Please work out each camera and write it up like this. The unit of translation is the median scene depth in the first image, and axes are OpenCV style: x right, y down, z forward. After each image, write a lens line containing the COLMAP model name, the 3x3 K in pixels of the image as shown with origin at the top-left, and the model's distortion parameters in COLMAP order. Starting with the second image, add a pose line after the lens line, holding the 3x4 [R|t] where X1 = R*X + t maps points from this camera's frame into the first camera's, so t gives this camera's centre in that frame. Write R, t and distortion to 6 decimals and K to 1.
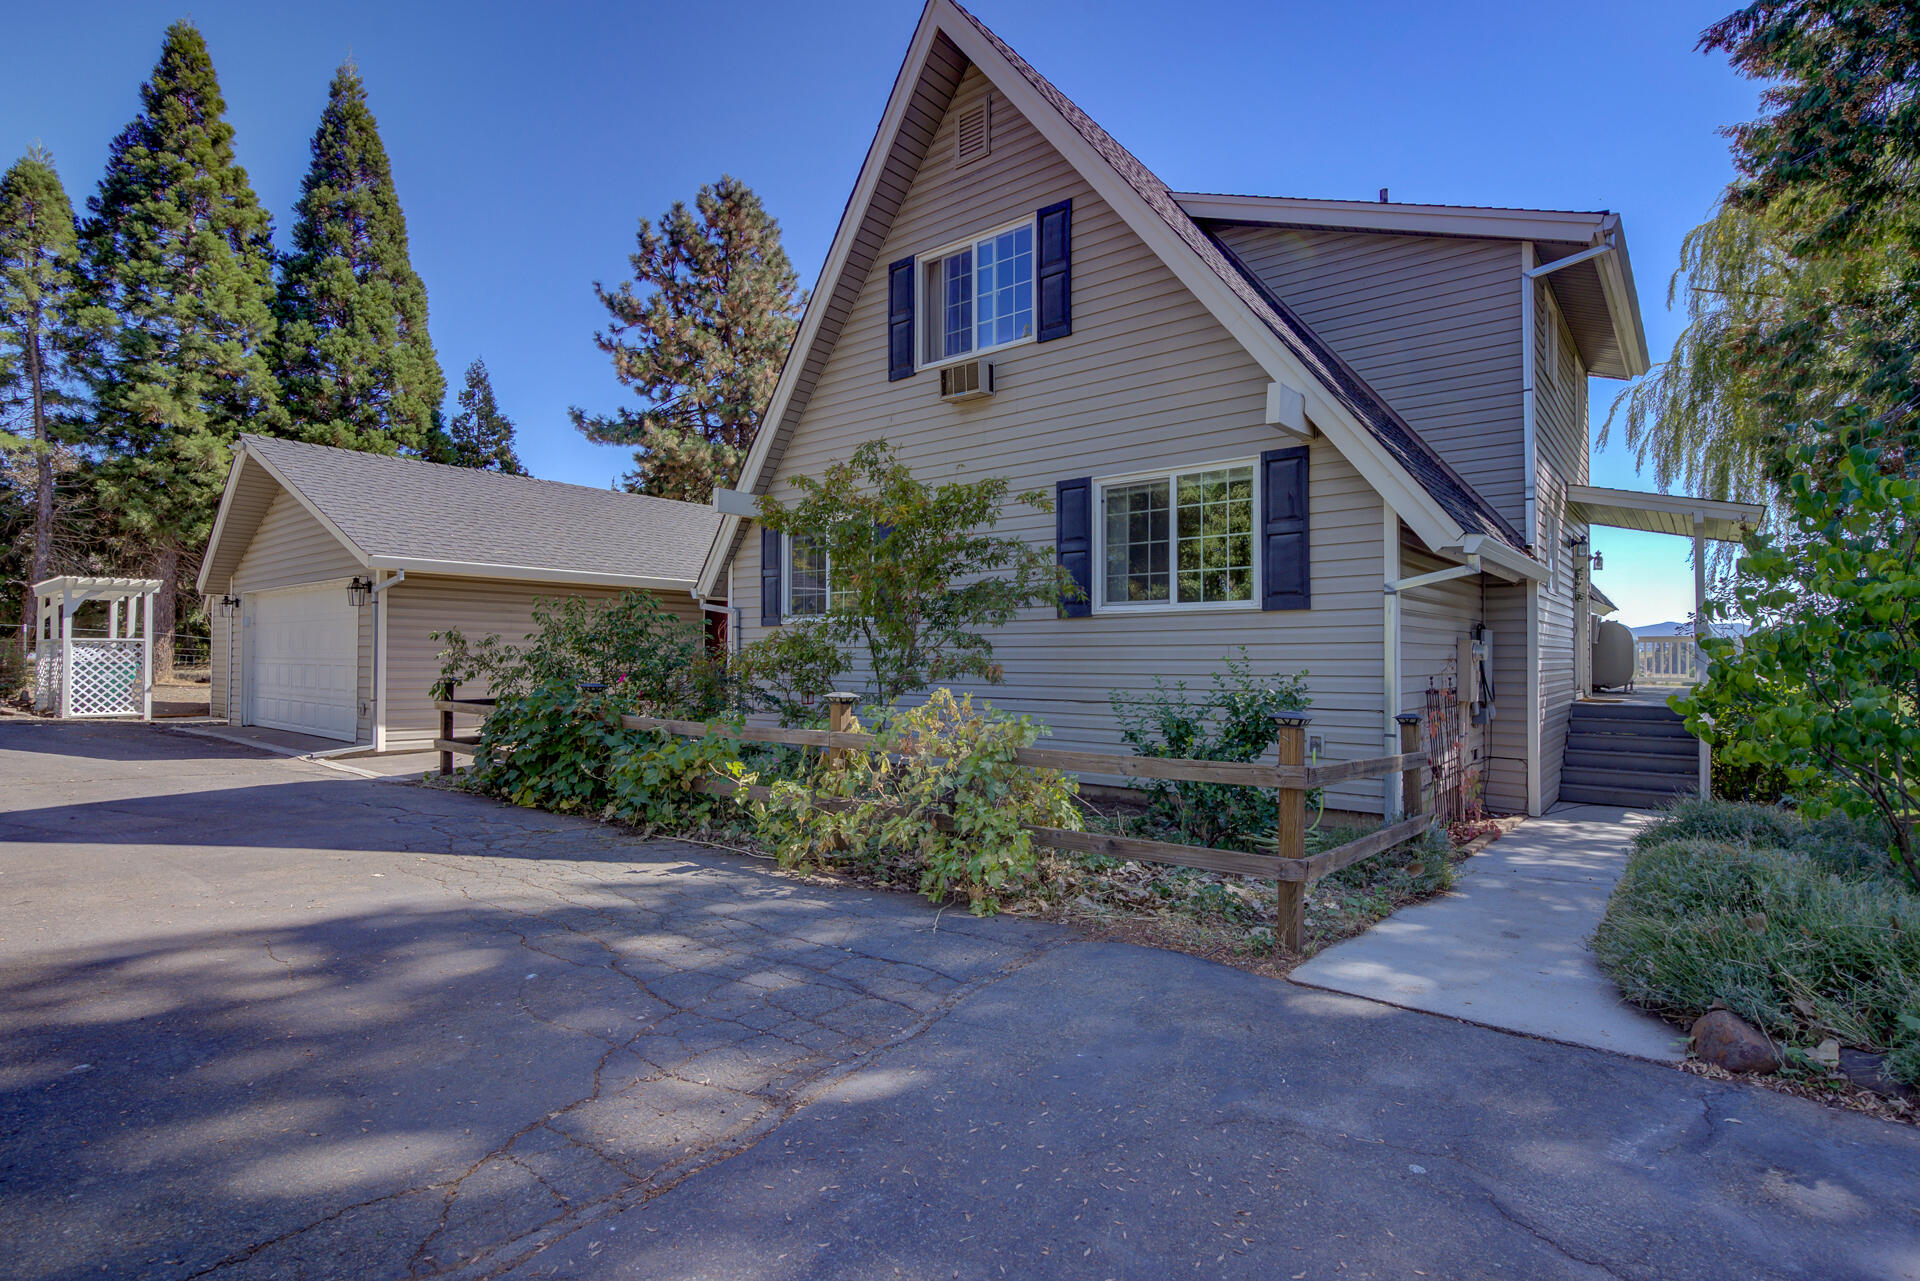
lens RADIAL K [[919.9, 0, 960.0], [0, 919.9, 640.5], [0, 0, 1]] dist [0.000520, -0.000072]
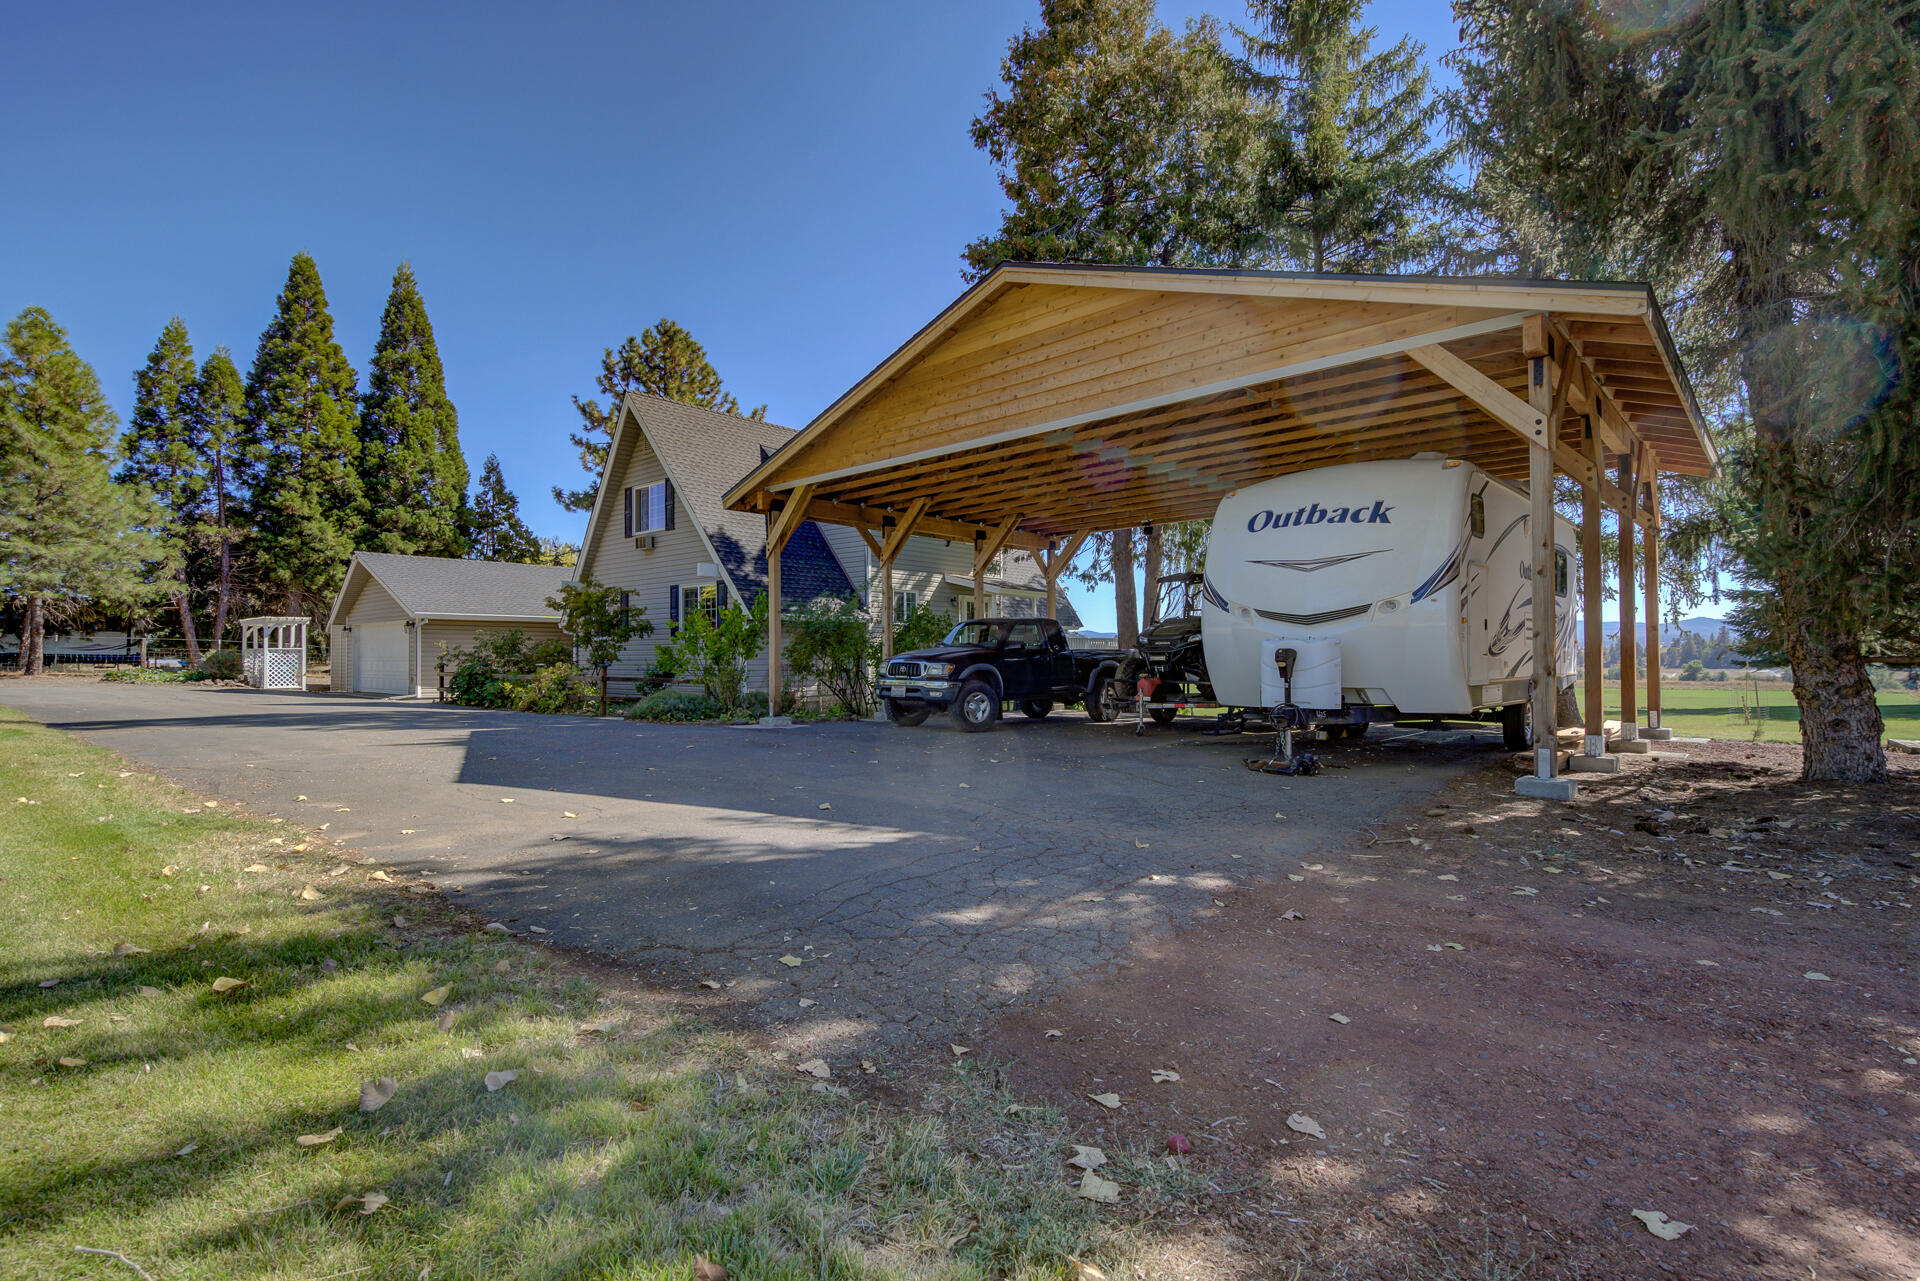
lens RADIAL K [[906.5, 0, 984.6], [0, 906.5, 647.7], [0, 0, 1]] dist [-0.015843, 0.000011]
pose [[0.999750, -0.007598, -0.021032, 0.348815], [0.007807, 0.999921, 0.009837, -0.005412], [0.020955, -0.009999, 0.999730, -0.511976]]
